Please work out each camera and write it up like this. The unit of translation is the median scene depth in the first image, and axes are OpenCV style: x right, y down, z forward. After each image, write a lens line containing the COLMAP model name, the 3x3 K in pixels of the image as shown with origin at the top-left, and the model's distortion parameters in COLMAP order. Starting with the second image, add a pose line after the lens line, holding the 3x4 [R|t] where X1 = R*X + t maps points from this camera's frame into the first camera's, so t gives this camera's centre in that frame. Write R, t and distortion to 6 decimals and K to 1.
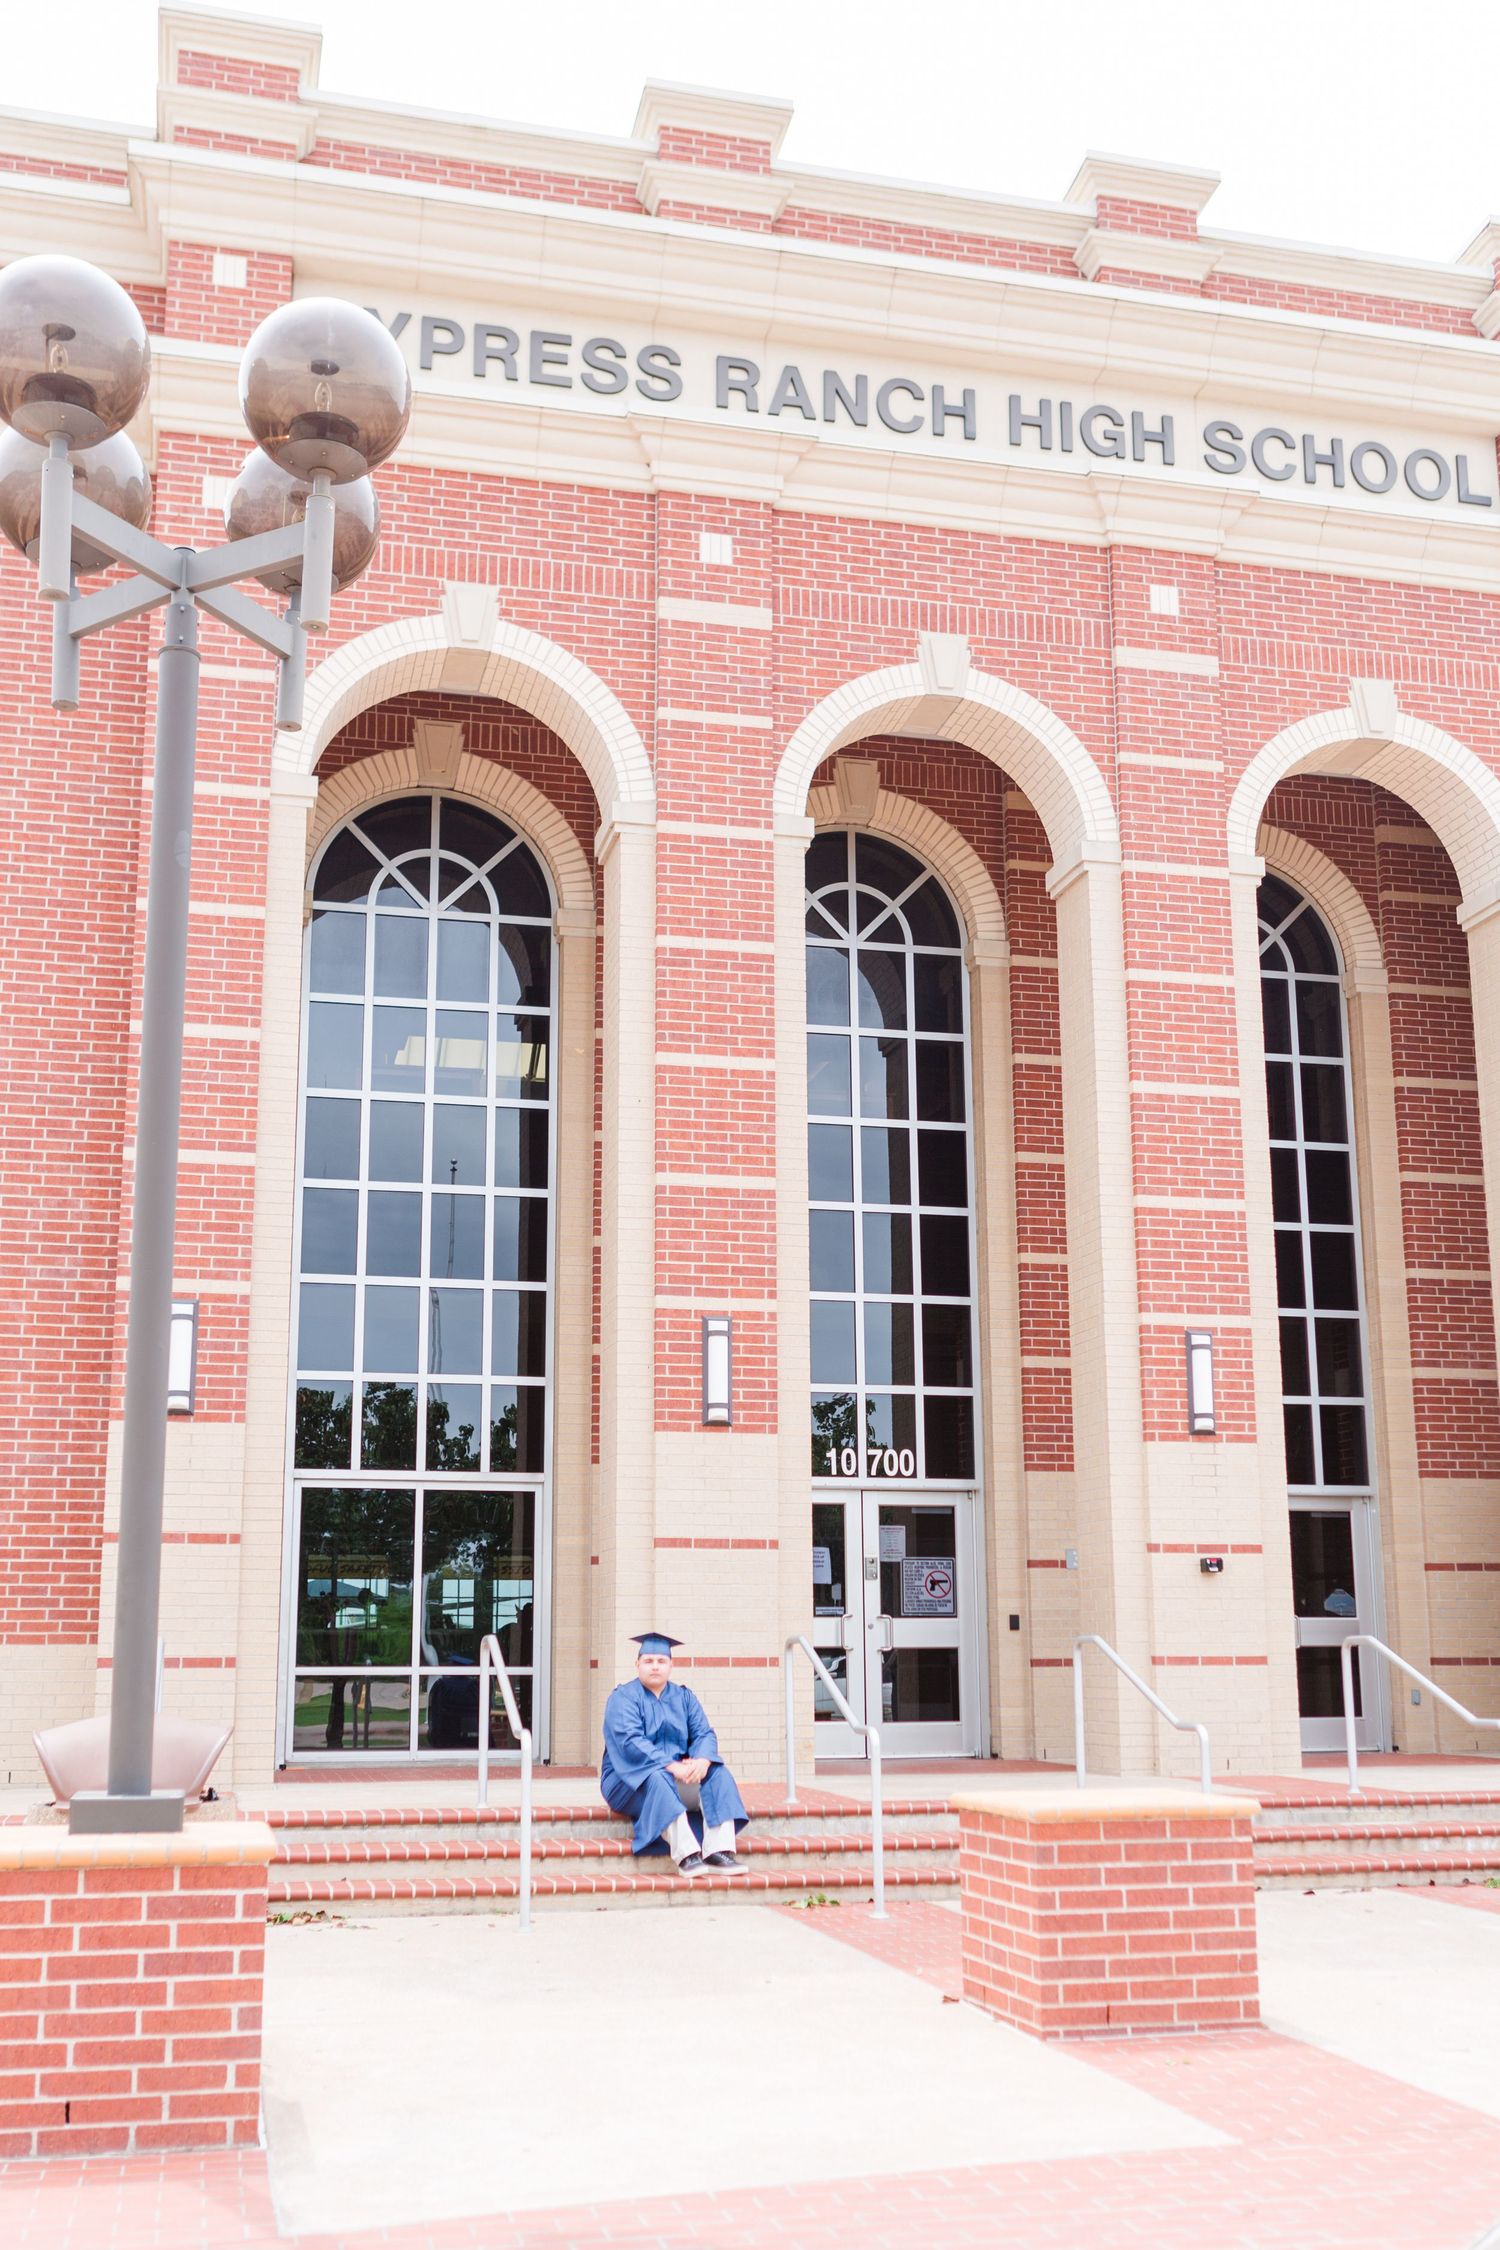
lens RADIAL K [[2233.9, 0, 754.5], [0, 2233.9, 1236.8], [0, 0, 1]] dist [-0.008778, 0.017207]
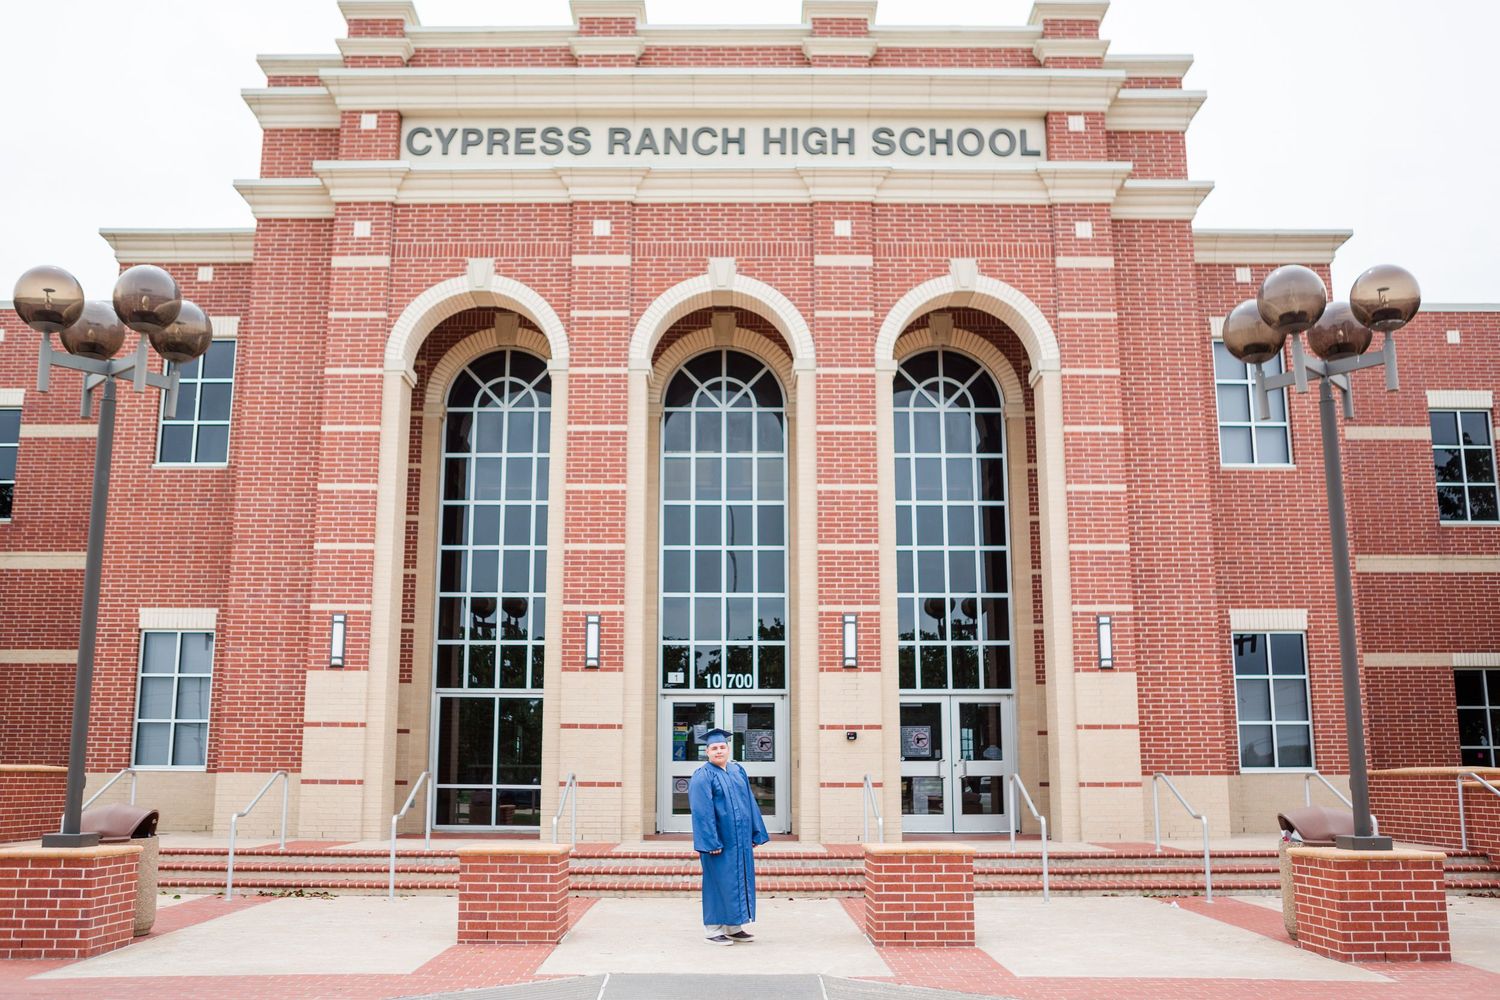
lens RADIAL K [[1392.1, 0, 742.7], [0, 1392.1, 515.2], [0, 0, 1]] dist [-0.103815, 0.148804]
pose [[0.973049, -0.038342, -0.227387, 0.385790], [0.038868, 0.999242, -0.002165, -0.043934], [0.227298, -0.006731, 0.973802, -0.185962]]
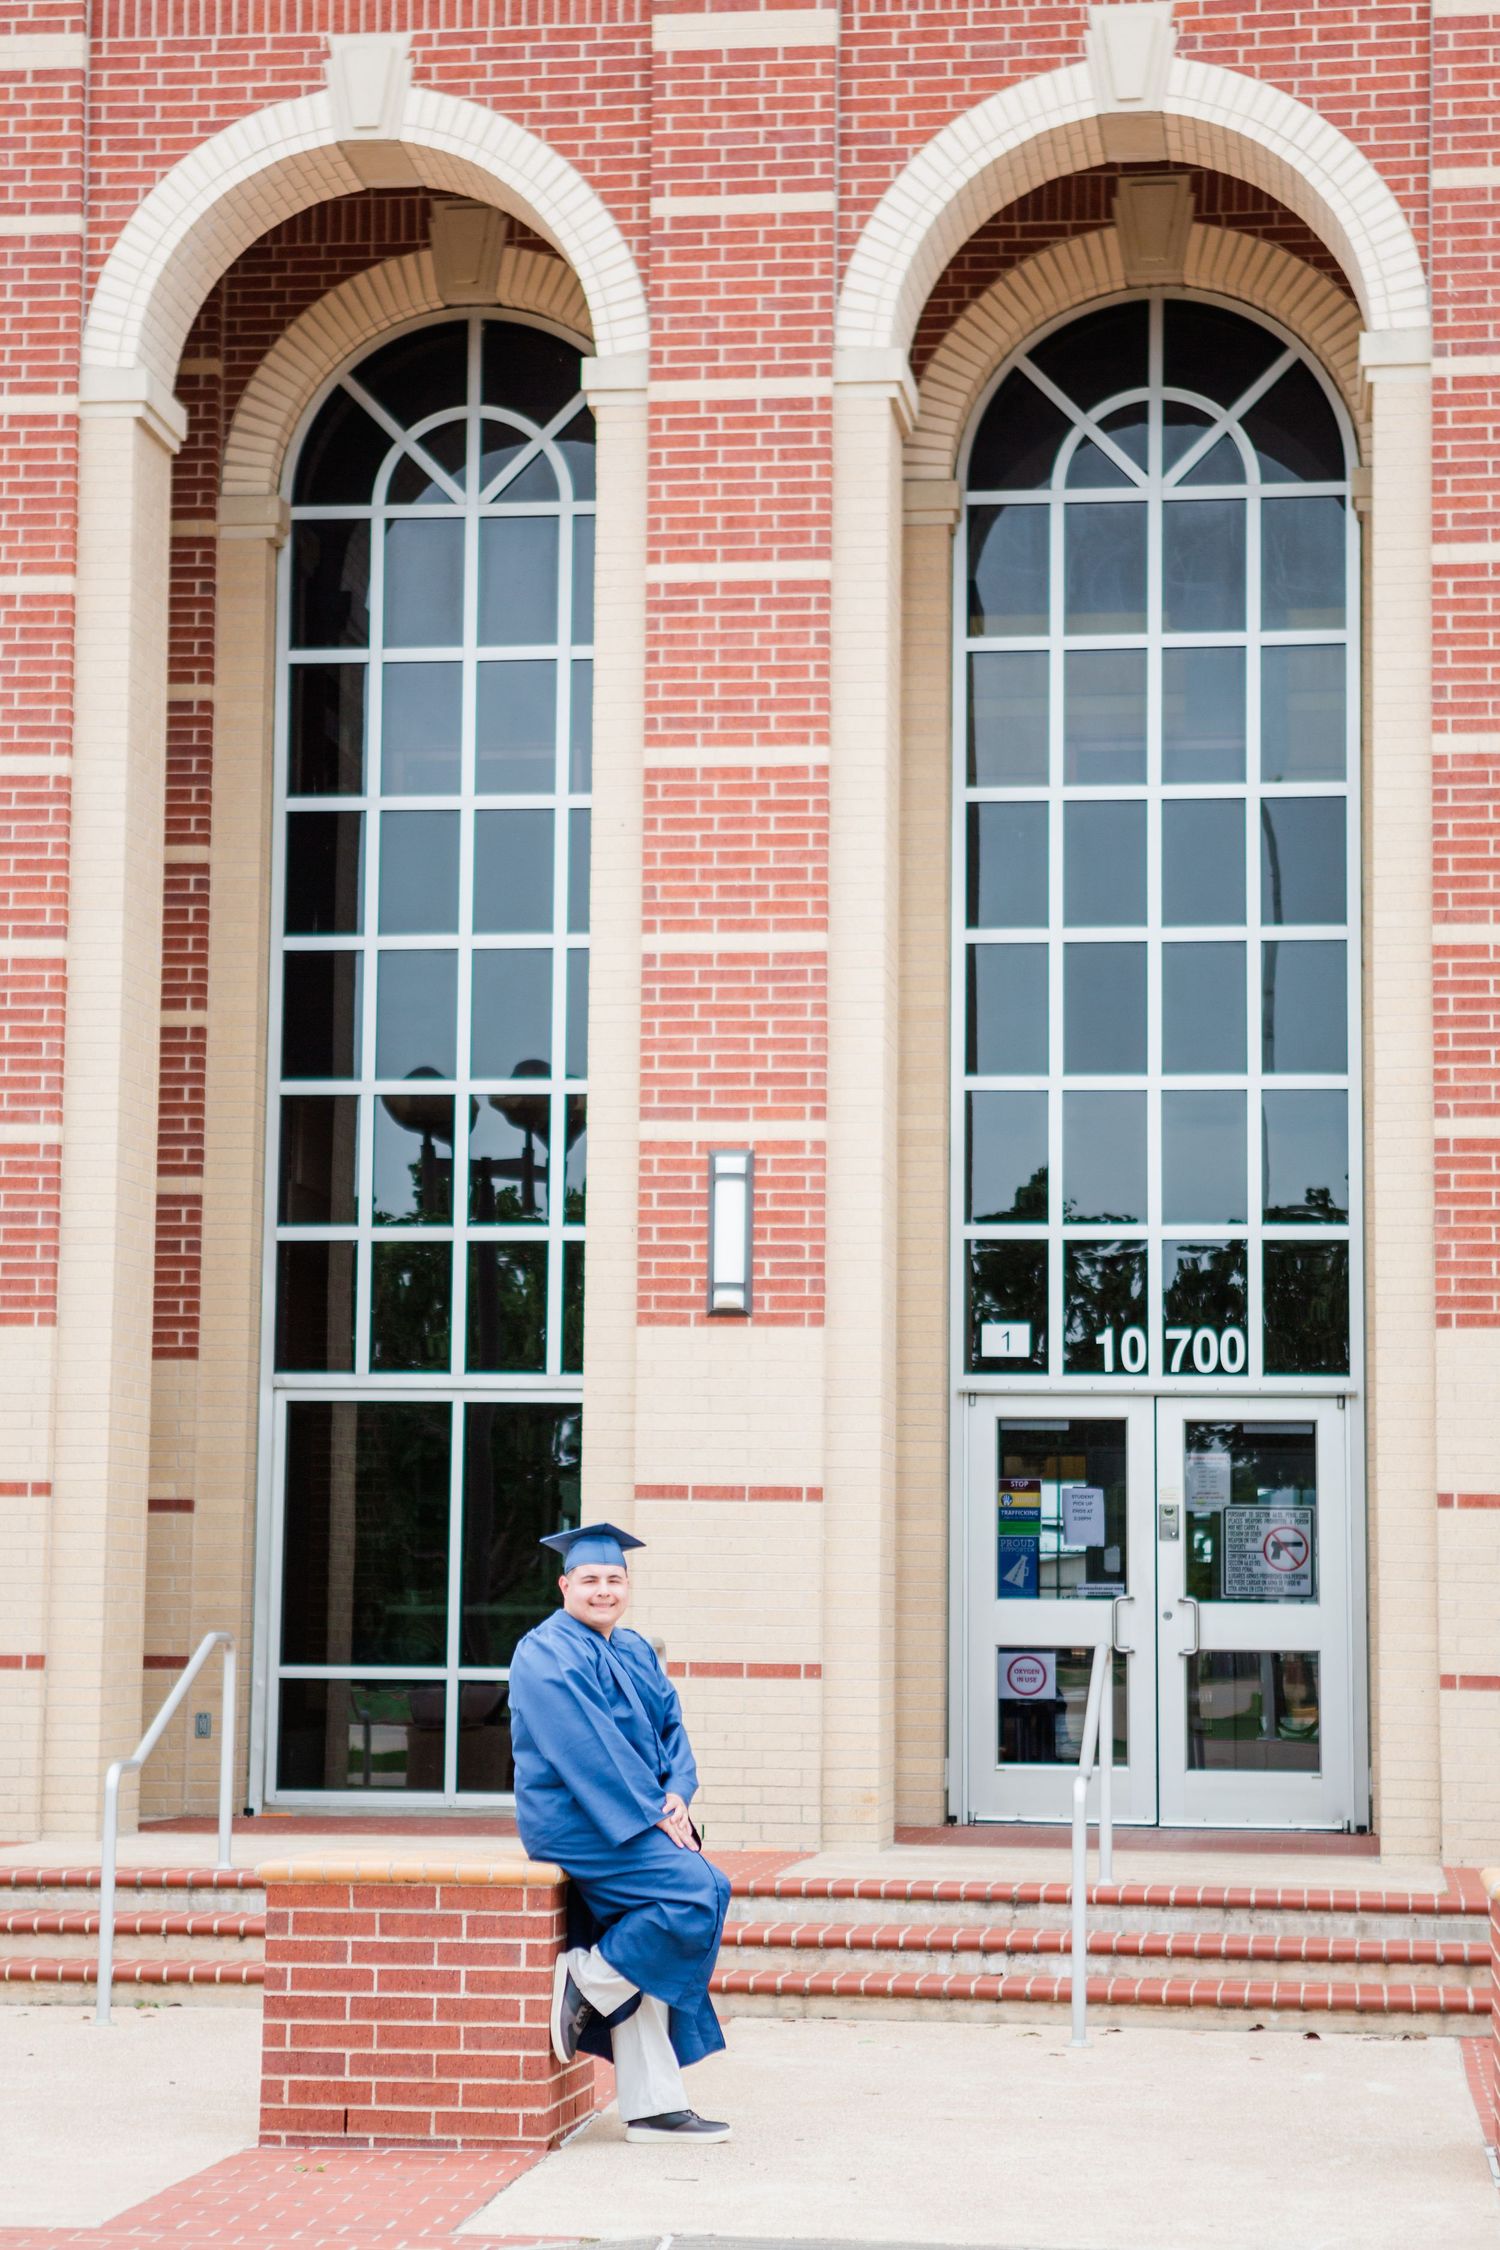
lens RADIAL K [[4568.9, 0, 742.7], [0, 4568.9, 1112.7], [0, 0, 1]] dist [0.199940, -0.213009]
pose [[0.932011, -0.026884, -0.361431, 0.452223], [0.053710, 0.996479, 0.064382, -0.059108], [0.358427, -0.079417, 0.930173, -0.241746]]
